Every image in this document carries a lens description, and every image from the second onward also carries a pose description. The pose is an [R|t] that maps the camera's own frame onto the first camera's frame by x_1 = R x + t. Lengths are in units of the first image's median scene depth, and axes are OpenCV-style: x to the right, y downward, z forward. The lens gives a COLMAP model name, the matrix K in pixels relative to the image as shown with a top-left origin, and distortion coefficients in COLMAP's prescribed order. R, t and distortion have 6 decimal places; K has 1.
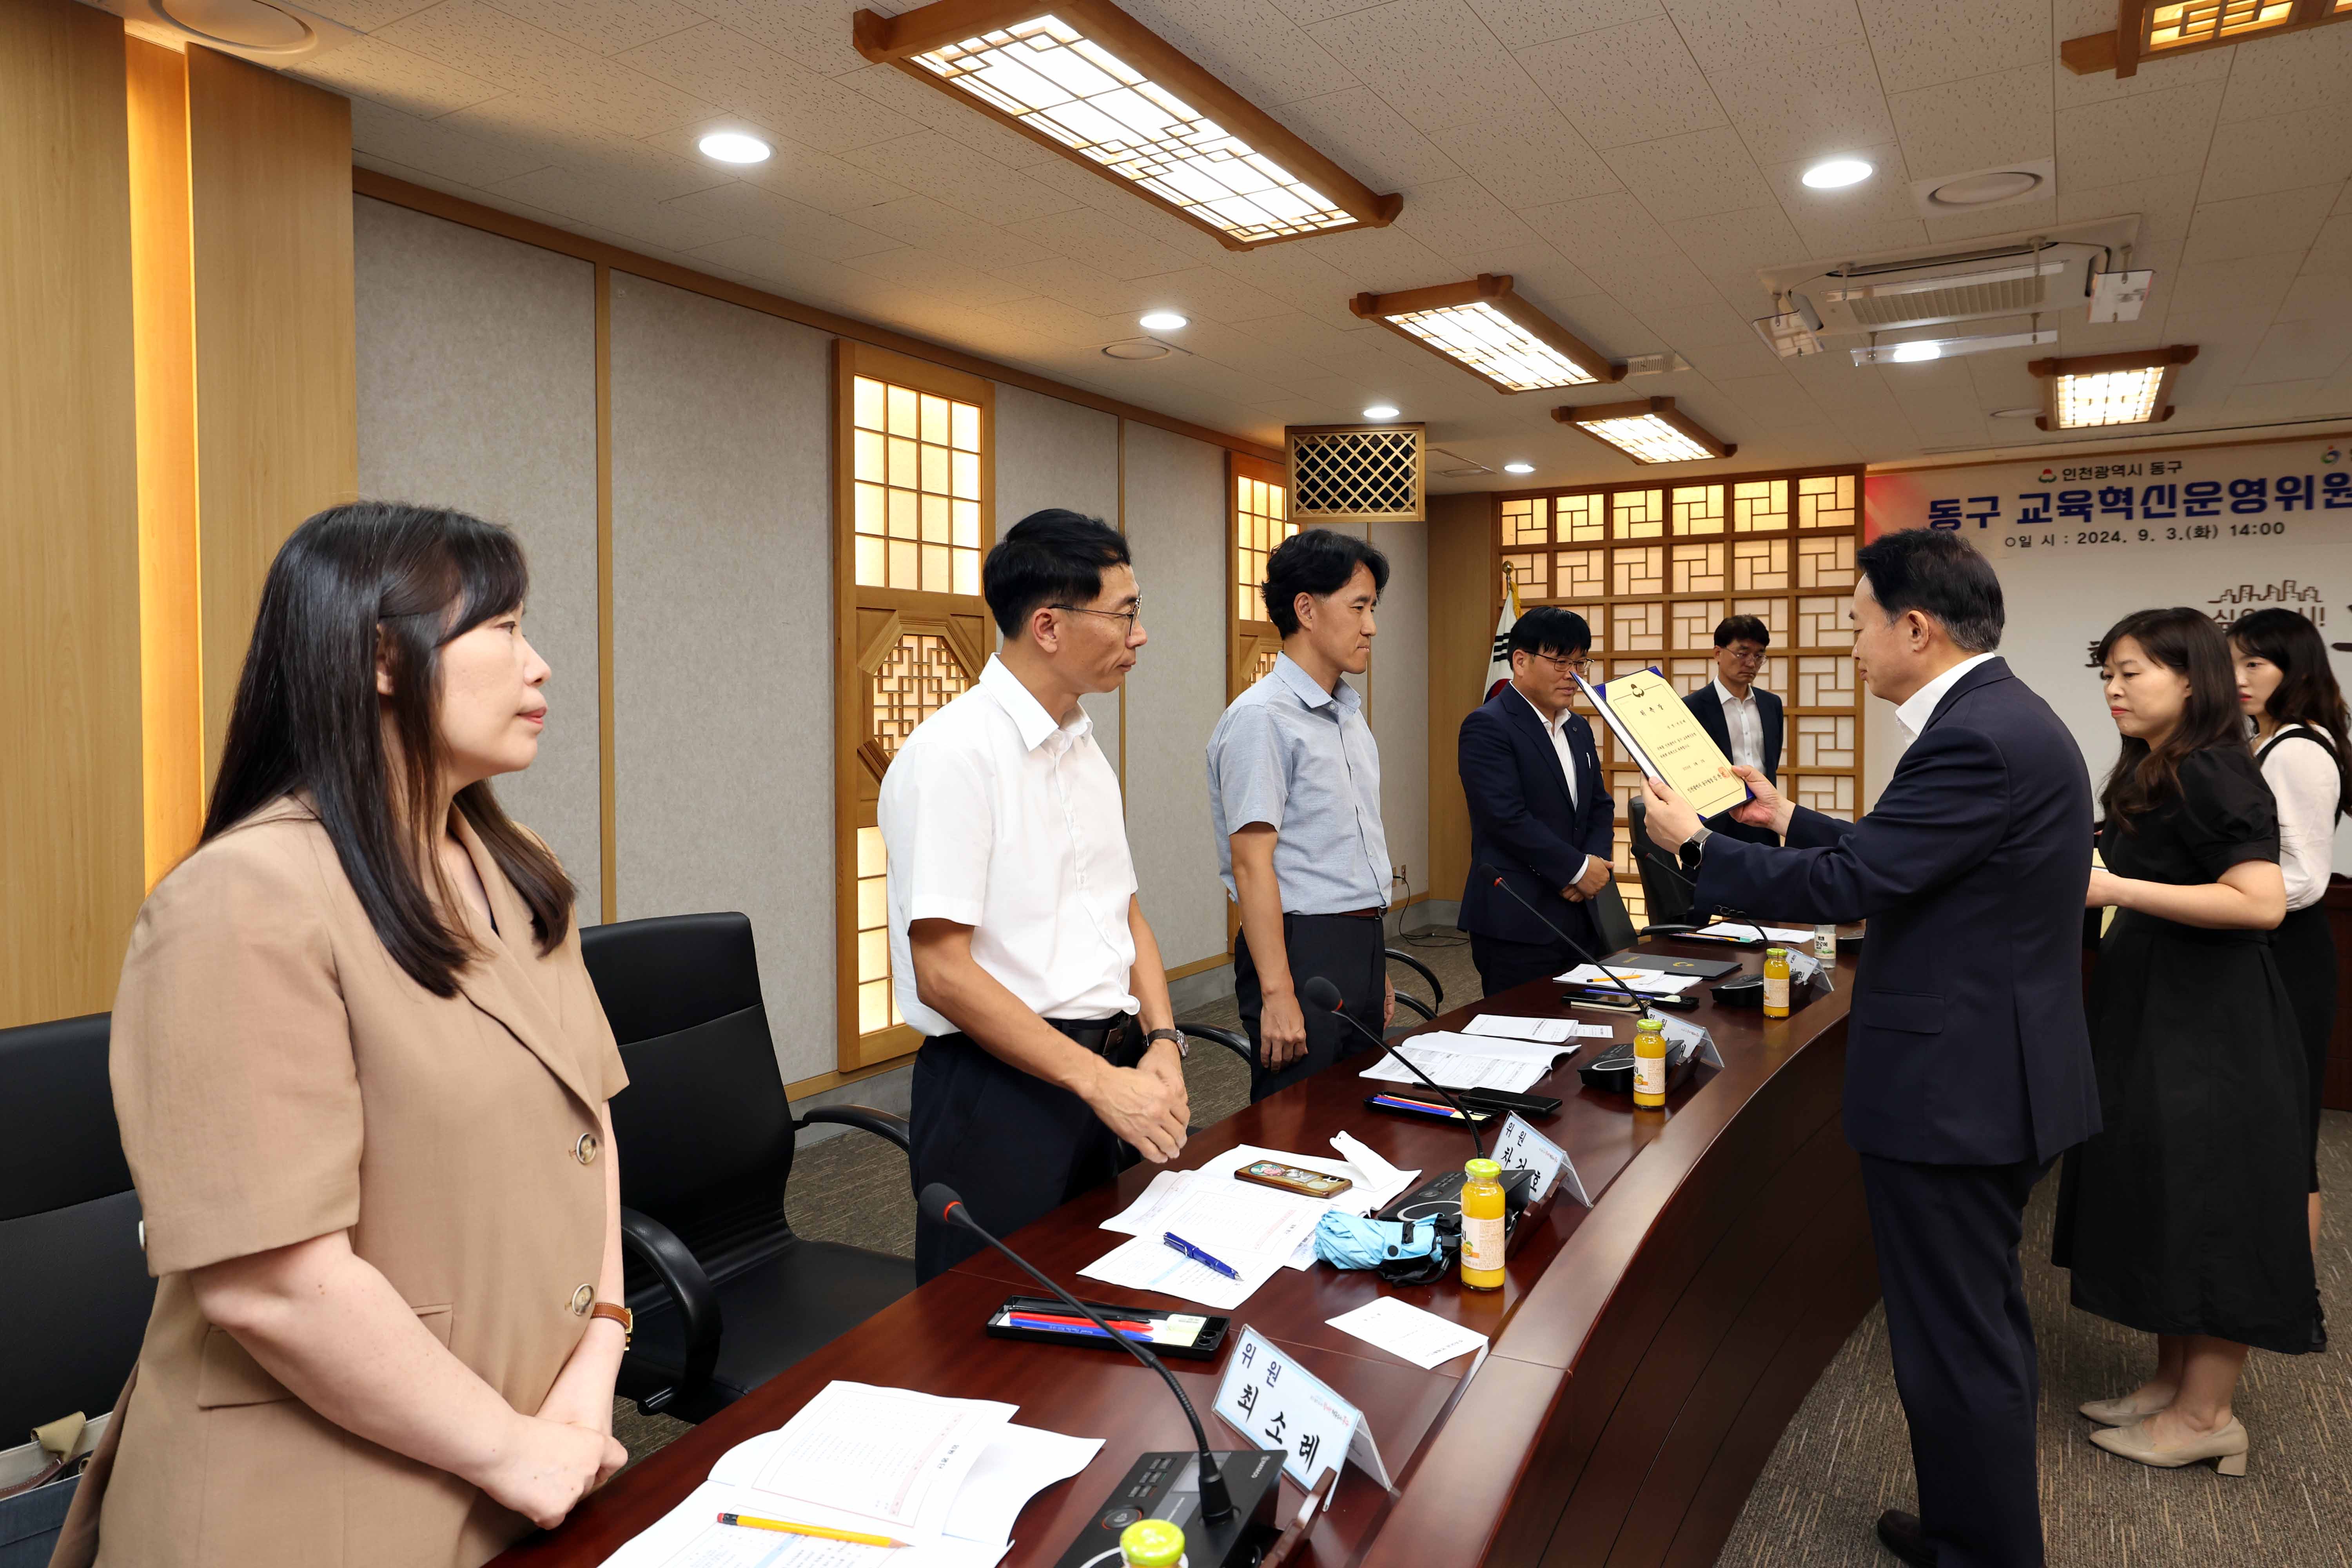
lens RADIAL K [[1426.1, 0, 1197.2], [0, 1426.1, 724.9], [0, 0, 1]] dist [-0.028281, 0.028589]
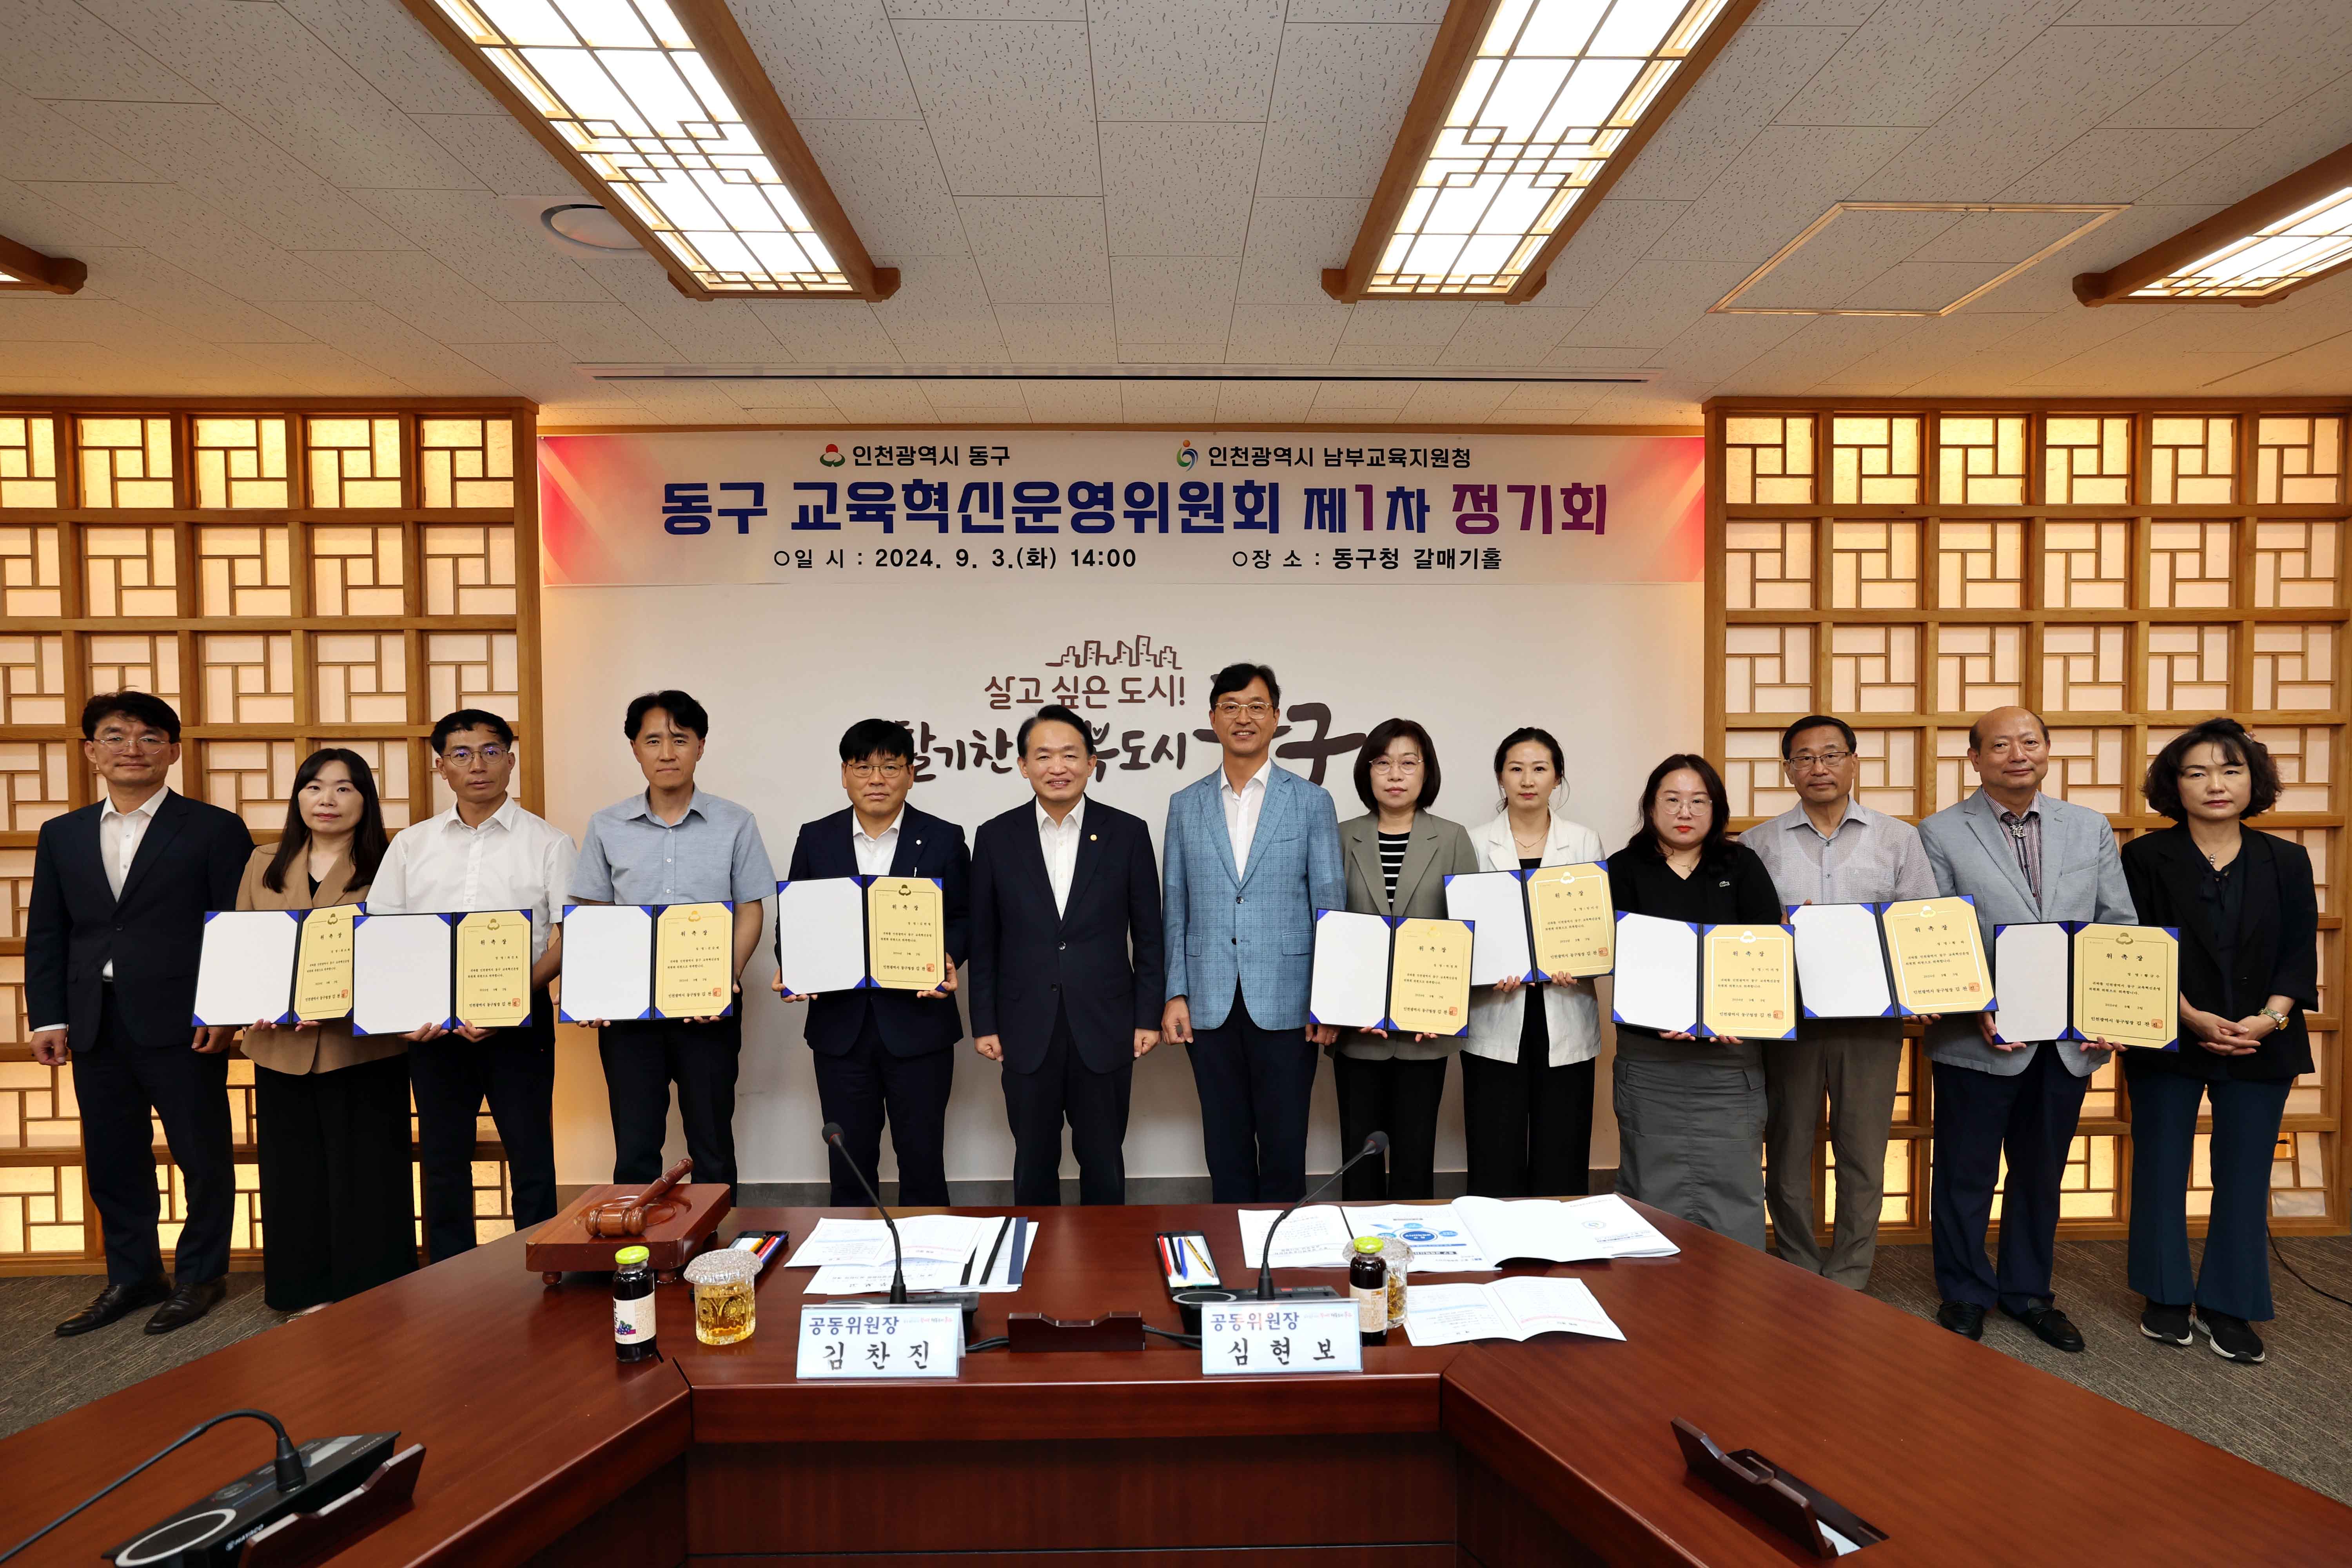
lens RADIAL K [[1260.6, 0, 1198.8], [0, 1260.6, 816.2], [0, 0, 1]] dist [-0.033180, 0.020167]
pose [[0.832660, -0.018863, 0.553463, 0.443823], [0.012920, 0.999809, 0.014638, -0.023483], [-0.553634, -0.005037, 0.832745, 0.467852]]
